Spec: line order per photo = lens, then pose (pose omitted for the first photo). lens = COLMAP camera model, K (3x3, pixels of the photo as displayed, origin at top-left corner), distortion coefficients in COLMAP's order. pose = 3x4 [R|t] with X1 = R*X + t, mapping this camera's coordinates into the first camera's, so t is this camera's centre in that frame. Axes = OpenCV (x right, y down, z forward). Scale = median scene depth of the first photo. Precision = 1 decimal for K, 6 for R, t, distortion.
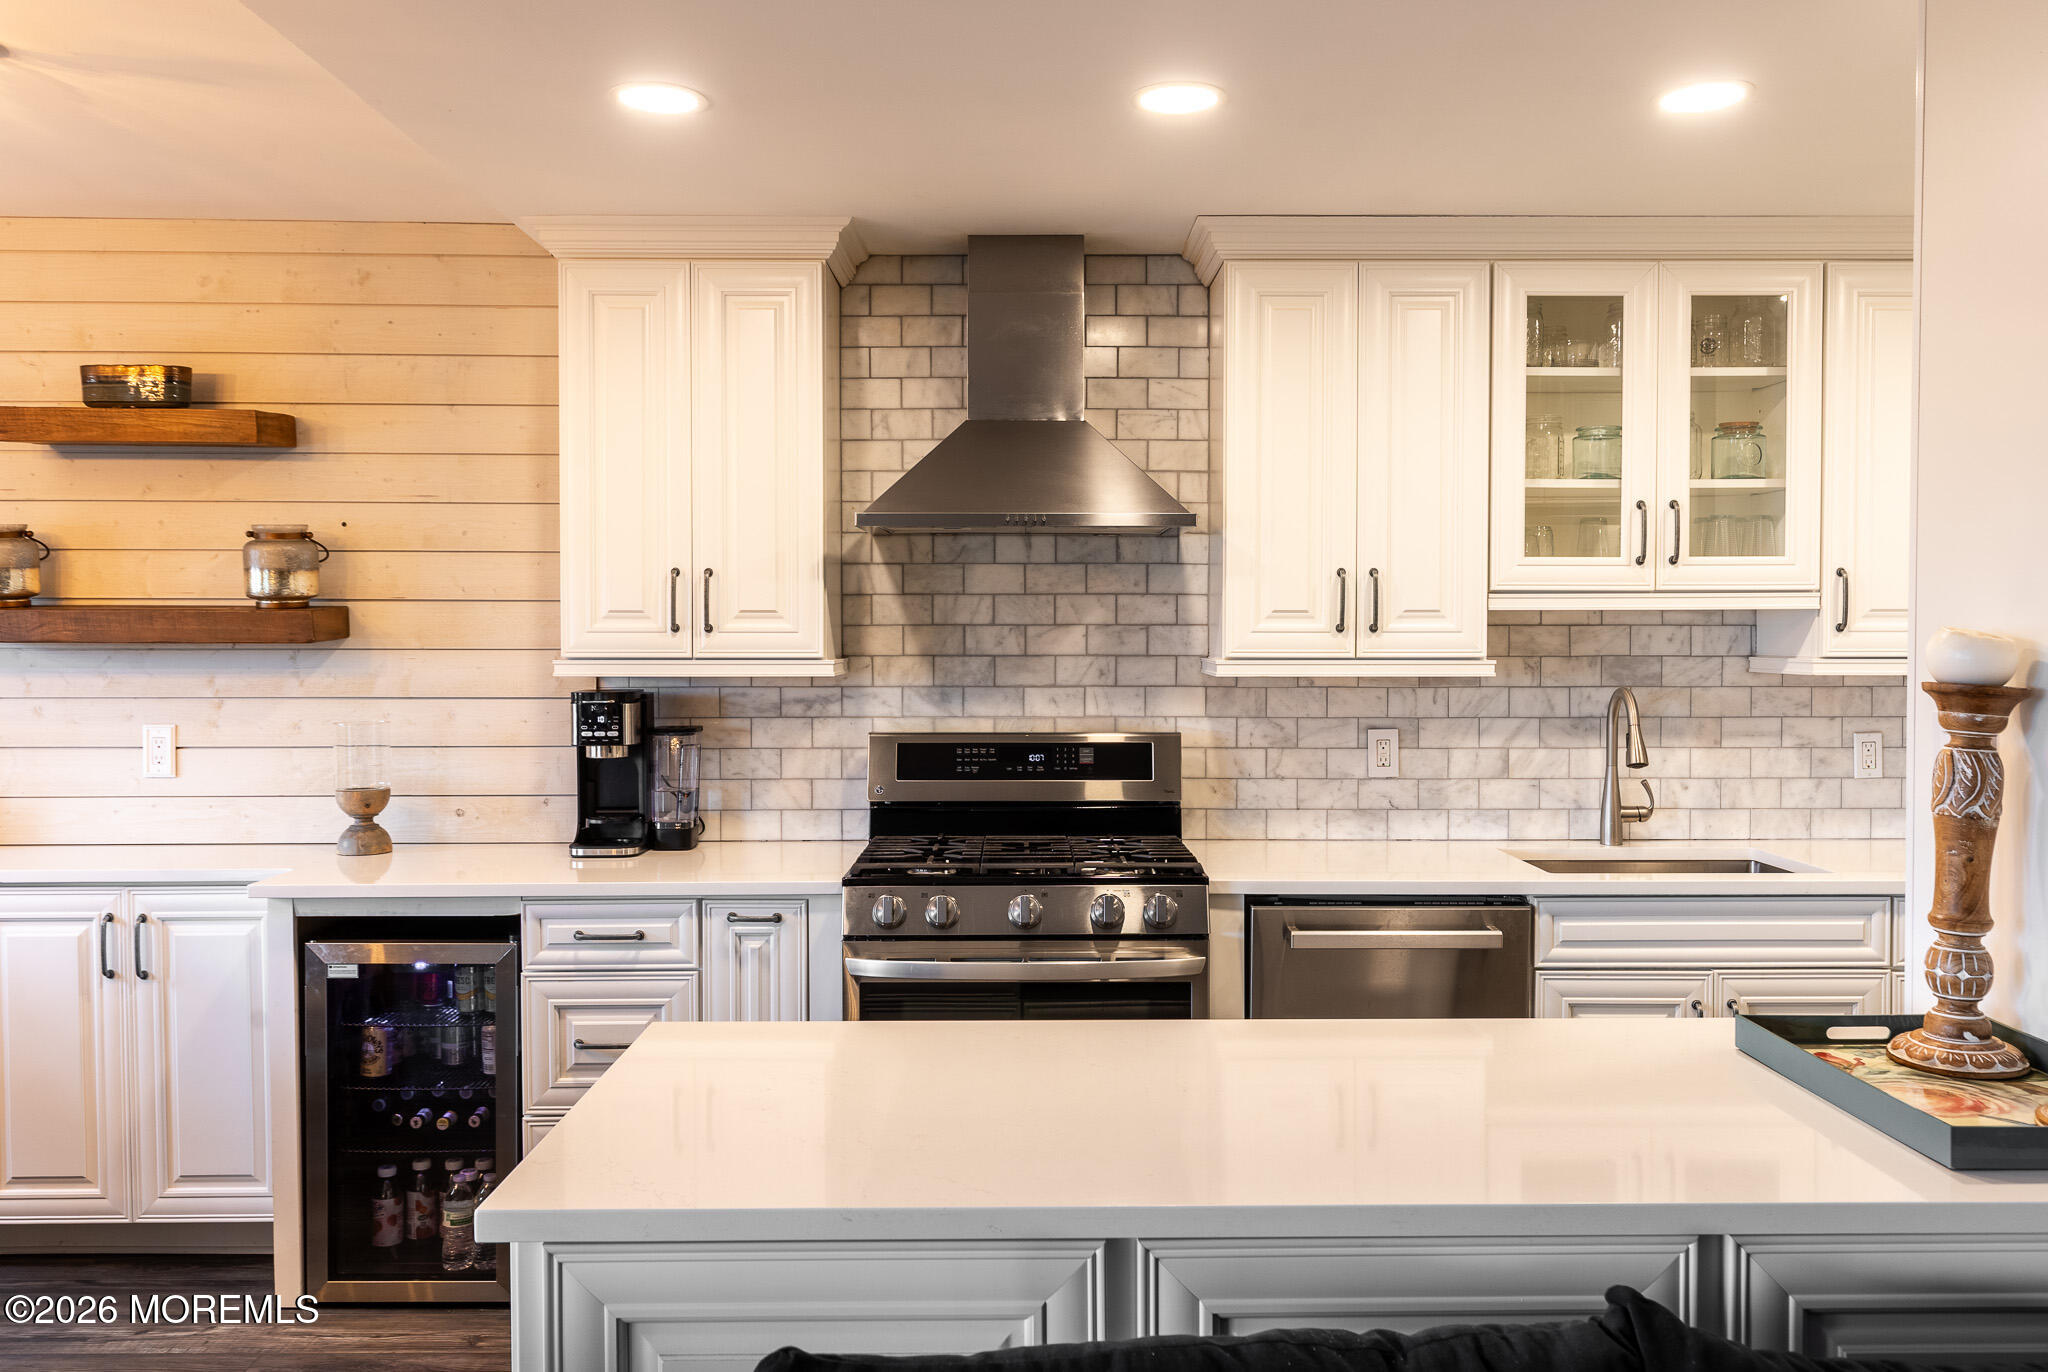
lens RADIAL K [[1586.8, 0, 1029.4], [0, 1586.8, 670.1], [0, 0, 1]] dist [0.005228, -0.013402]
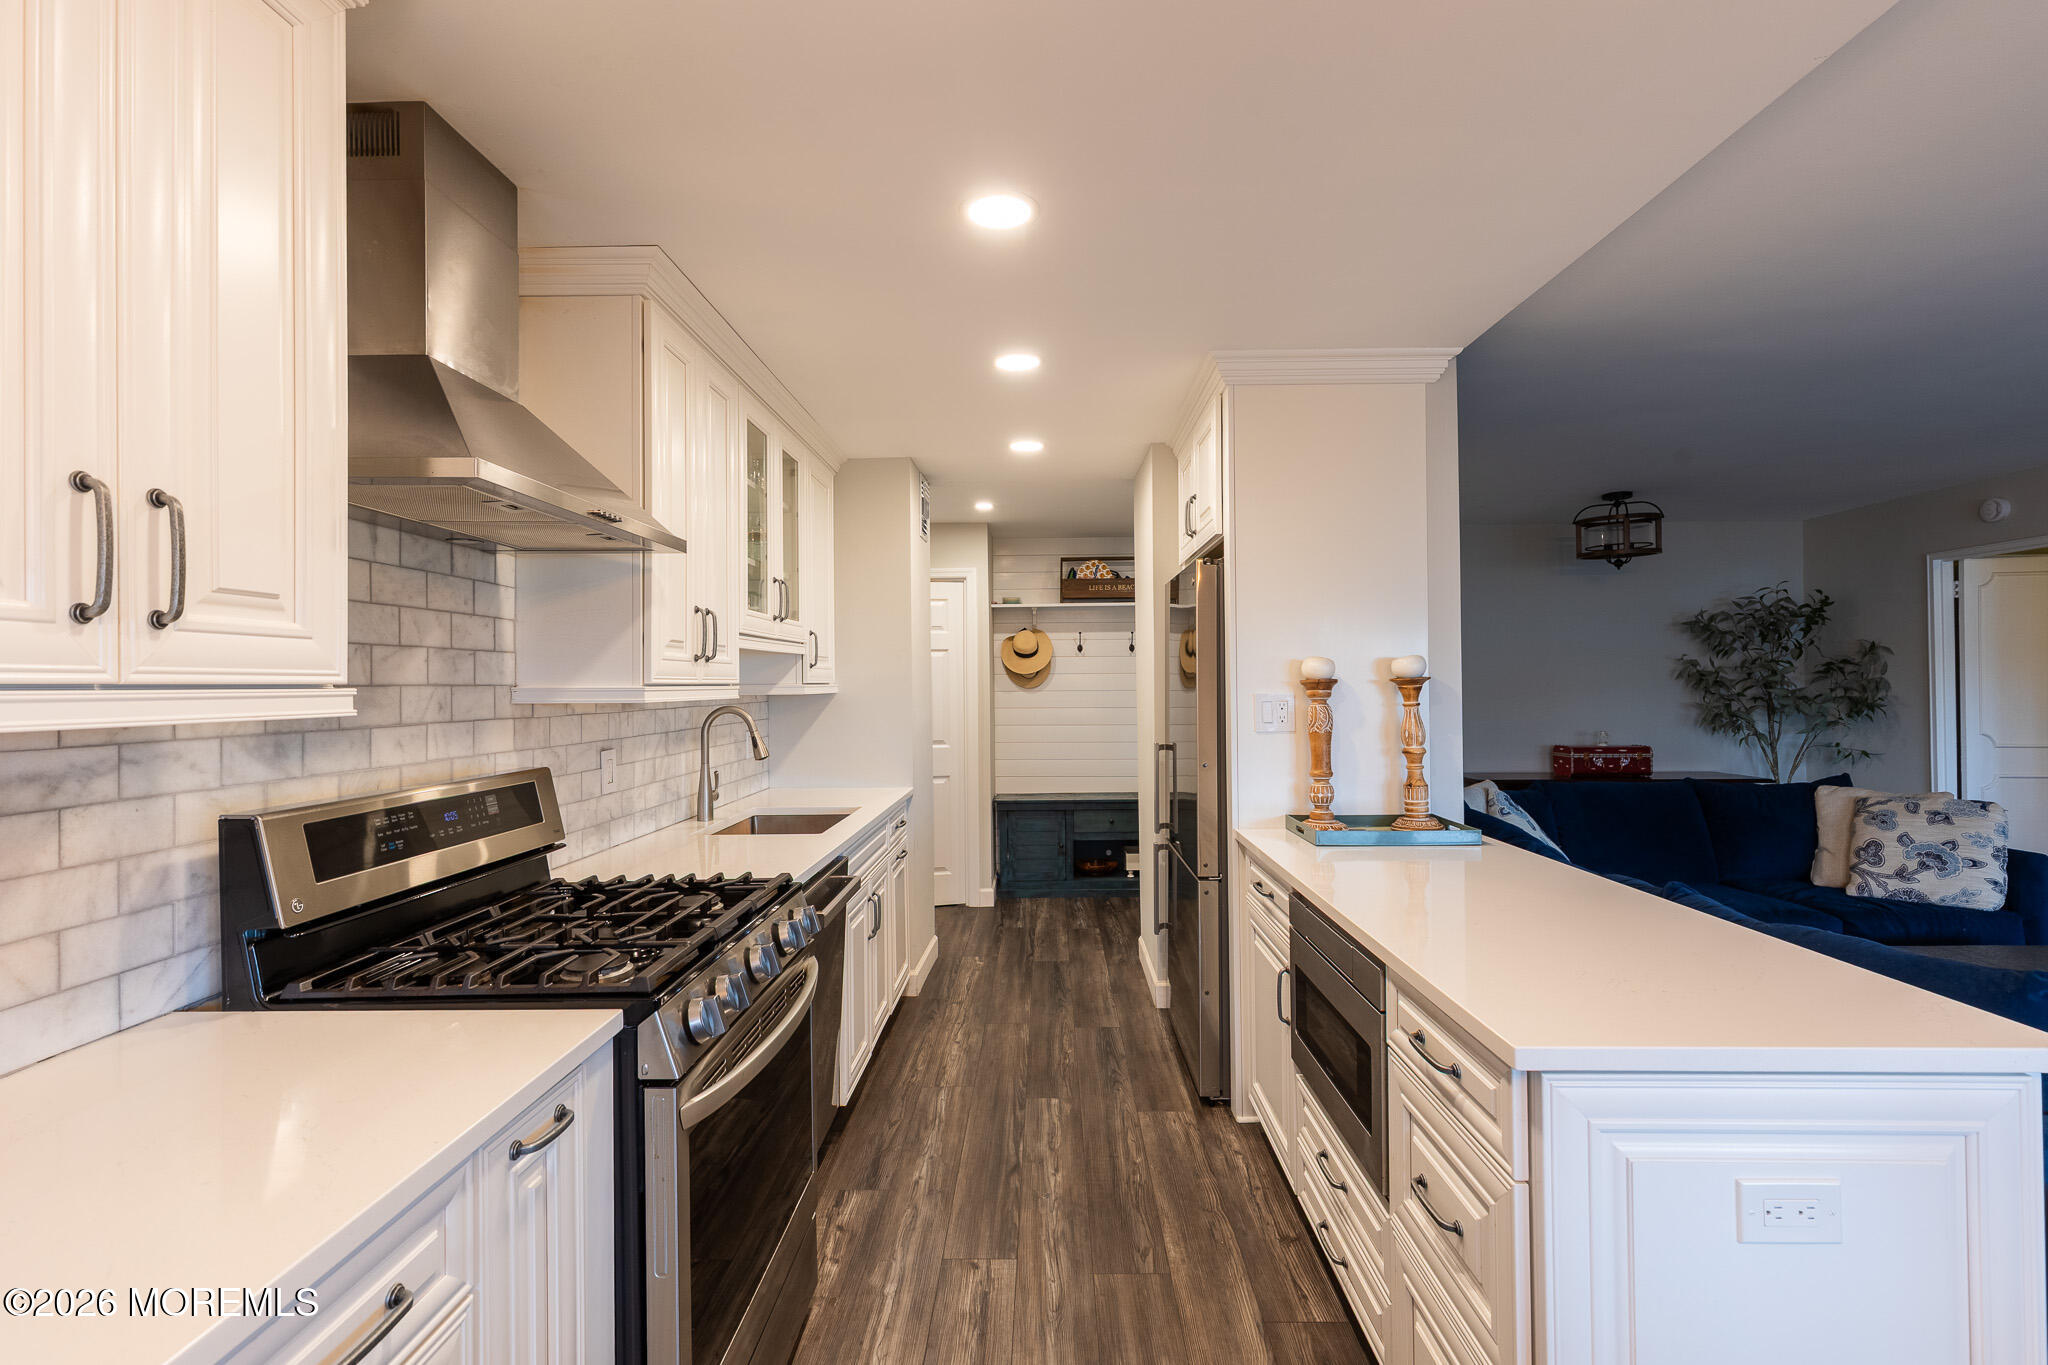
lens RADIAL K [[921.5, 0, 1027.6], [0, 921.5, 675.1], [0, 0, 1]] dist [0.002693, 0.000233]
pose [[0.028812, 0.009630, 0.999538, -0.431073], [0.034006, 0.999365, -0.010609, 0.000860], [-0.999006, 0.034296, 0.028467, 0.693817]]
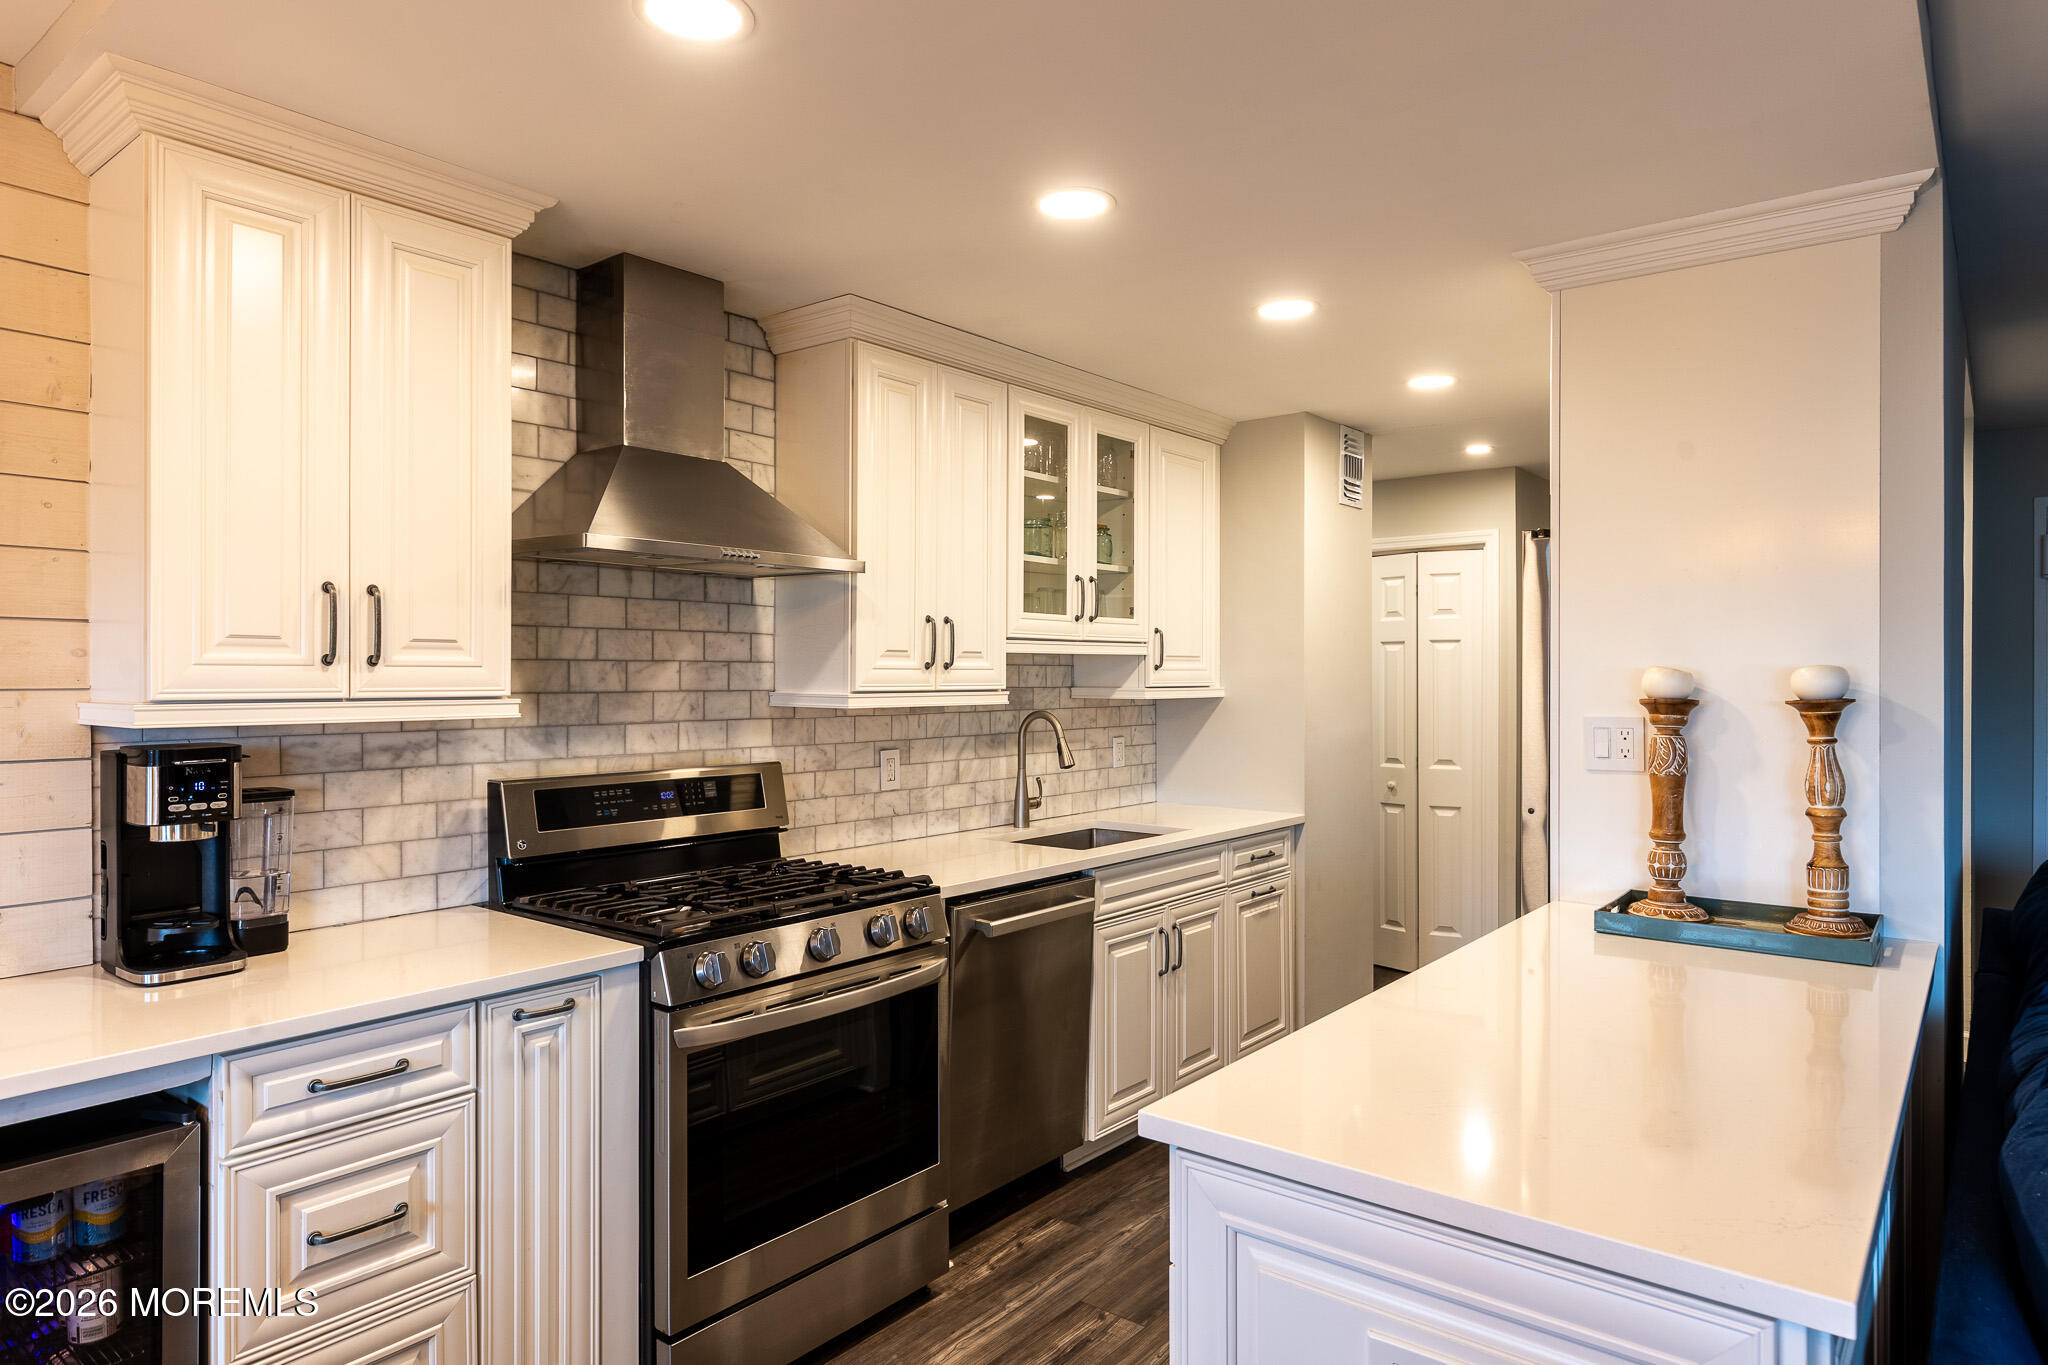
lens RADIAL K [[1215.0, 0, 1021.6], [0, 1215.0, 675.3], [0, 0, 1]] dist [0.006505, -0.005730]
pose [[0.632949, 0.000467, 0.774193, -0.435750], [0.016430, 0.999767, -0.014035, -0.004993], [-0.774019, 0.021603, 0.632794, 0.343201]]
